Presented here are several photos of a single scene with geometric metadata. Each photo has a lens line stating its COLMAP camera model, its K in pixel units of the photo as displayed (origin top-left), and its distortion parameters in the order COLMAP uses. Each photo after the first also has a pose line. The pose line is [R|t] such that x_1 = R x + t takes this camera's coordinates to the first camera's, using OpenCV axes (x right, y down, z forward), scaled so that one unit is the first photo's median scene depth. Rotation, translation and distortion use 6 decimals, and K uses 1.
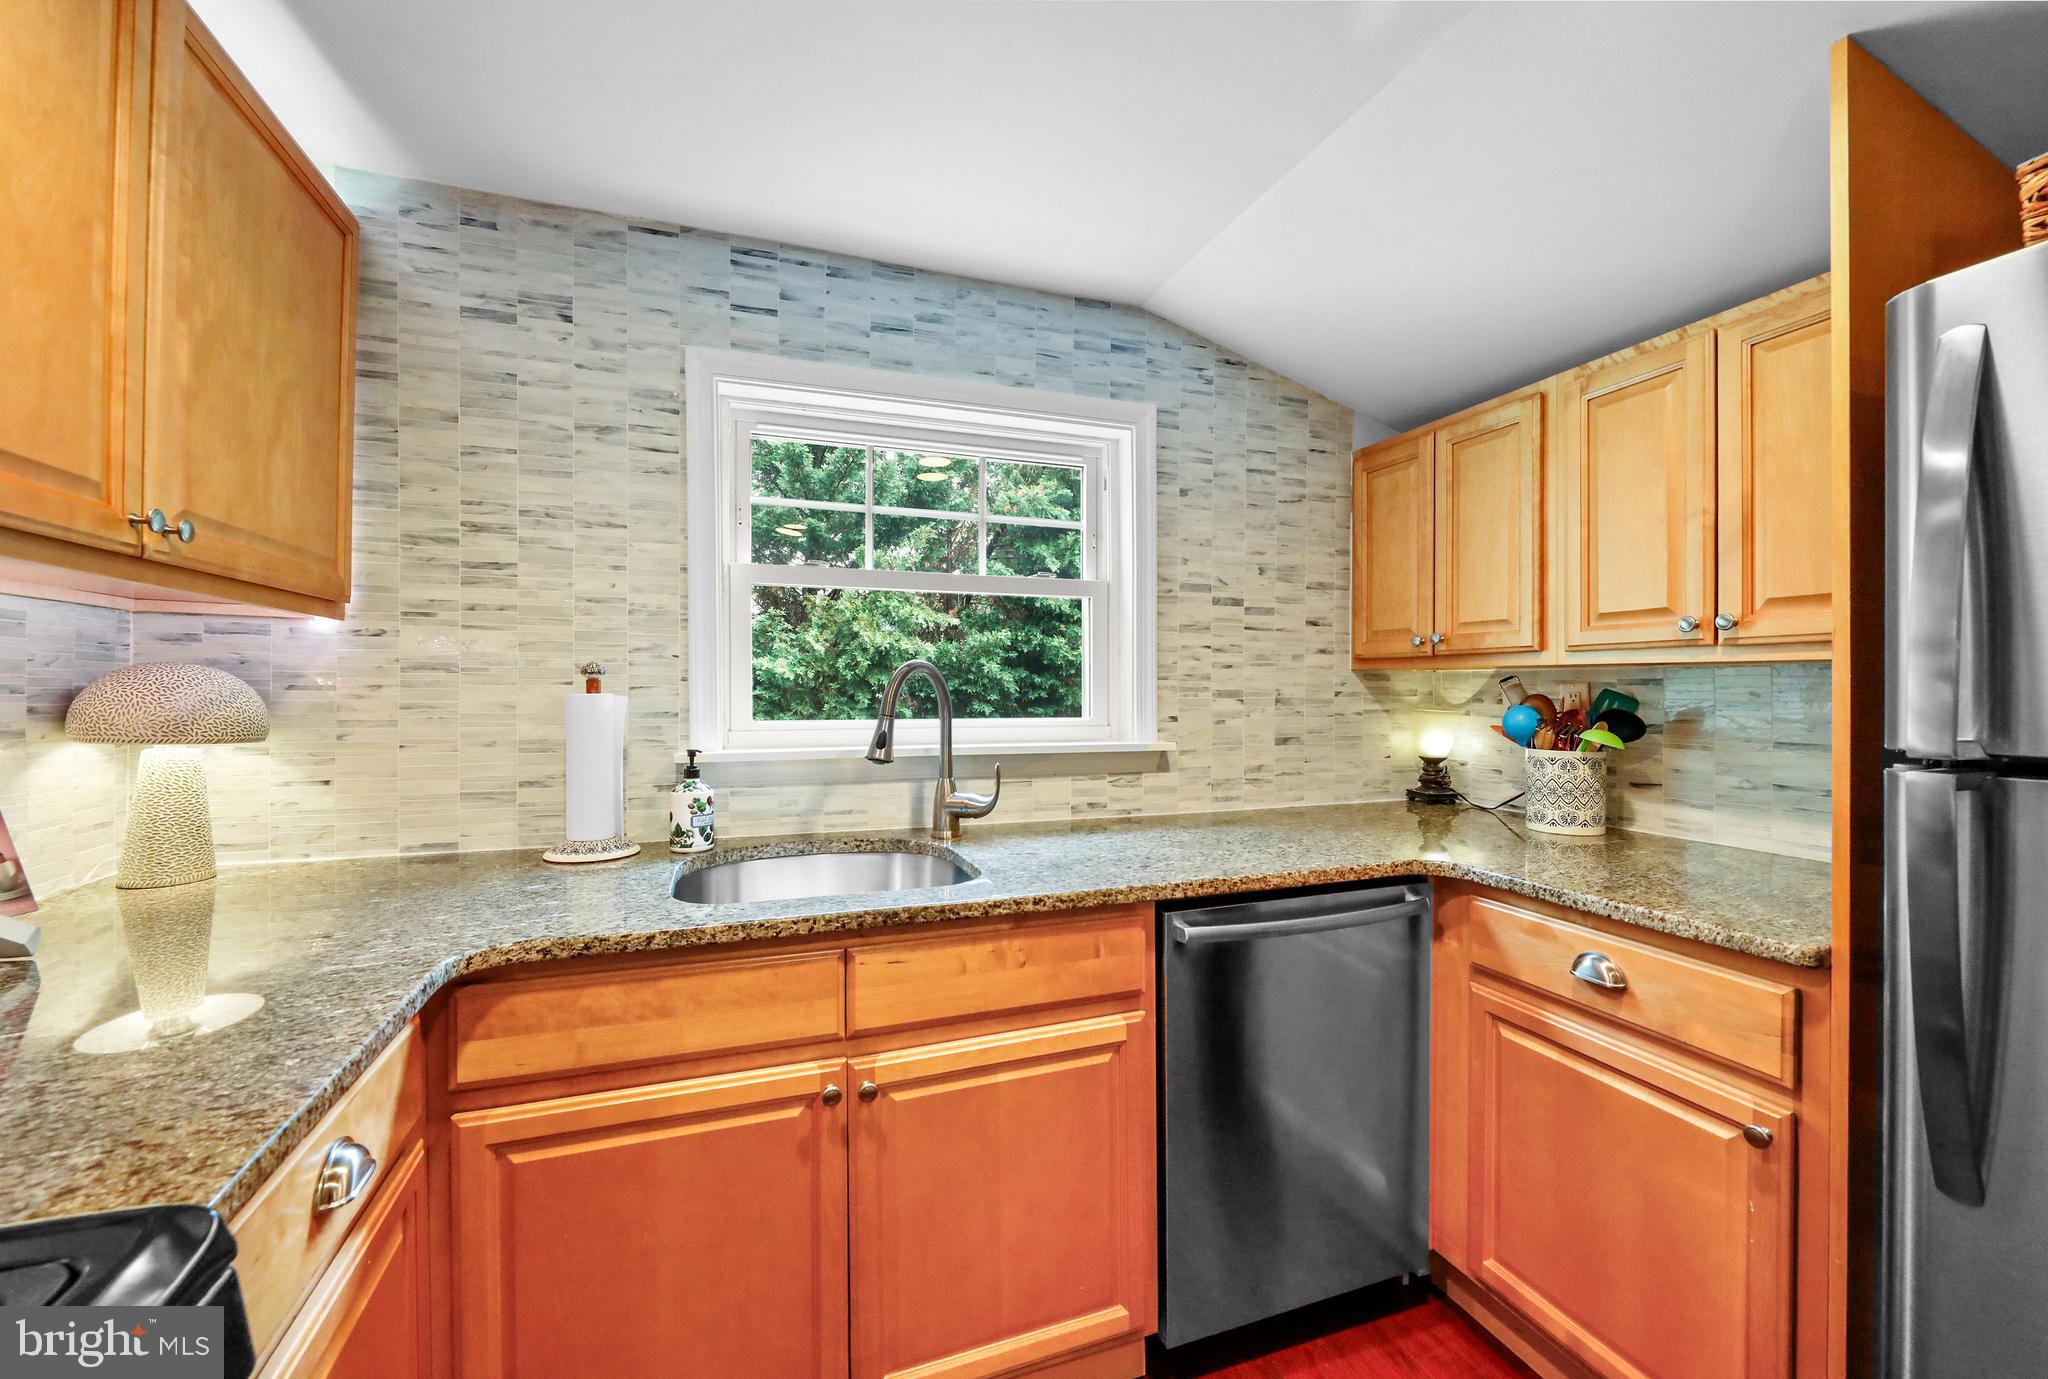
lens RADIAL K [[838.7, 0, 1033.4], [0, 838.7, 697.4], [0, 0, 1]] dist [-0.008505, -0.000379]
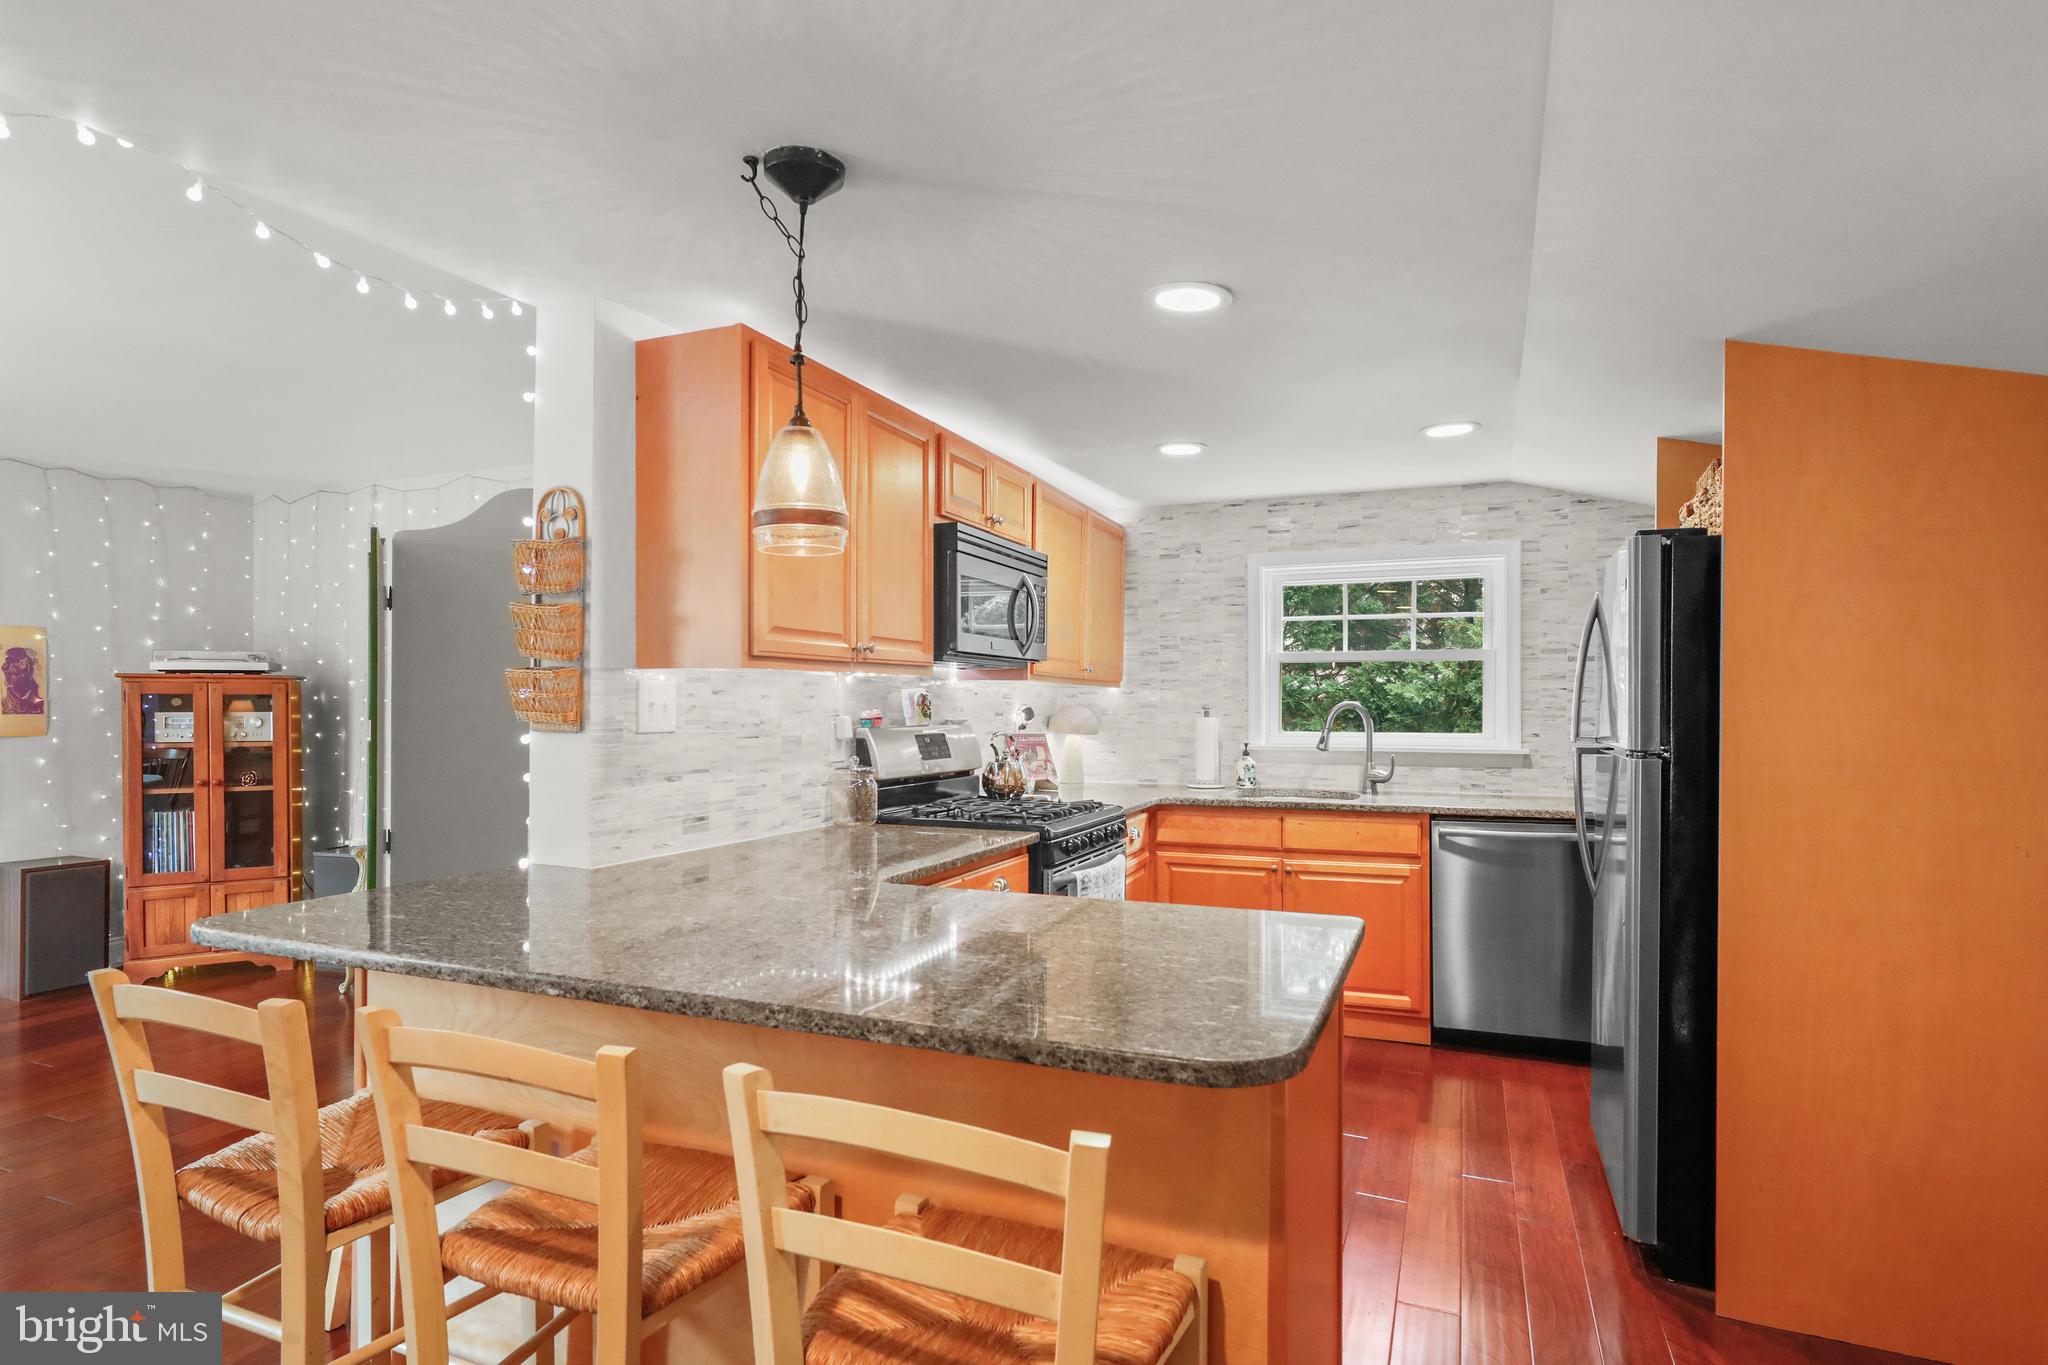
lens RADIAL K [[1098.5, 0, 1019.7], [0, 1098.5, 700.9], [0, 0, 1]] dist [0.000151, 0.000078]
pose [[0.747892, -0.005141, -0.663801, 1.050778], [-0.006887, 0.999856, -0.015503, 0.000084], [0.663785, 0.016166, 0.747749, -1.539457]]
